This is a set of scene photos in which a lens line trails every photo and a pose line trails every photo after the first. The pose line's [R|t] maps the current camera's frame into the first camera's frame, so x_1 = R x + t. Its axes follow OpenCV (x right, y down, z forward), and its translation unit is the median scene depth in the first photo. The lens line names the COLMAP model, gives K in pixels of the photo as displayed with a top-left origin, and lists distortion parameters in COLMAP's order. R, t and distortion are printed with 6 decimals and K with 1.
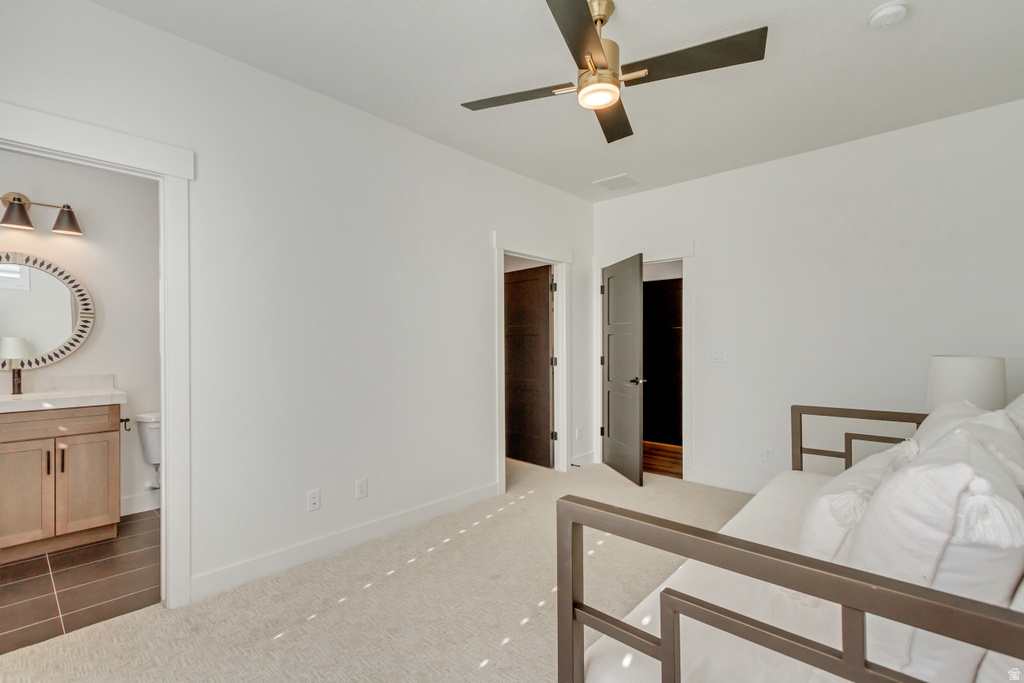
lens RADIAL K [[475.9, 0, 514.9], [0, 475.9, 341.1], [0, 0, 1]] dist [0.006138, 0.000188]
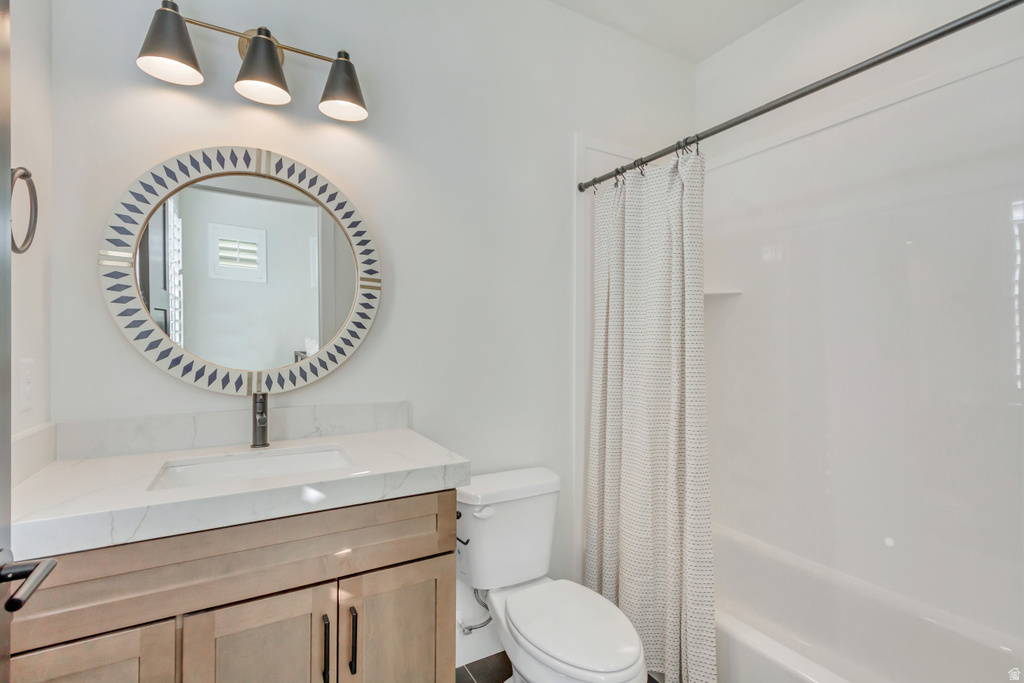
lens RADIAL K [[475.9, 0, 510.5], [0, 475.9, 343.8], [0, 0, 1]] dist [0.006138, 0.000188]
pose [[0.953304, 0.006098, -0.301952, -0.650682], [-0.007162, 0.999971, -0.002418, 0.008881], [0.301929, 0.004468, 0.953320, 0.615098]]
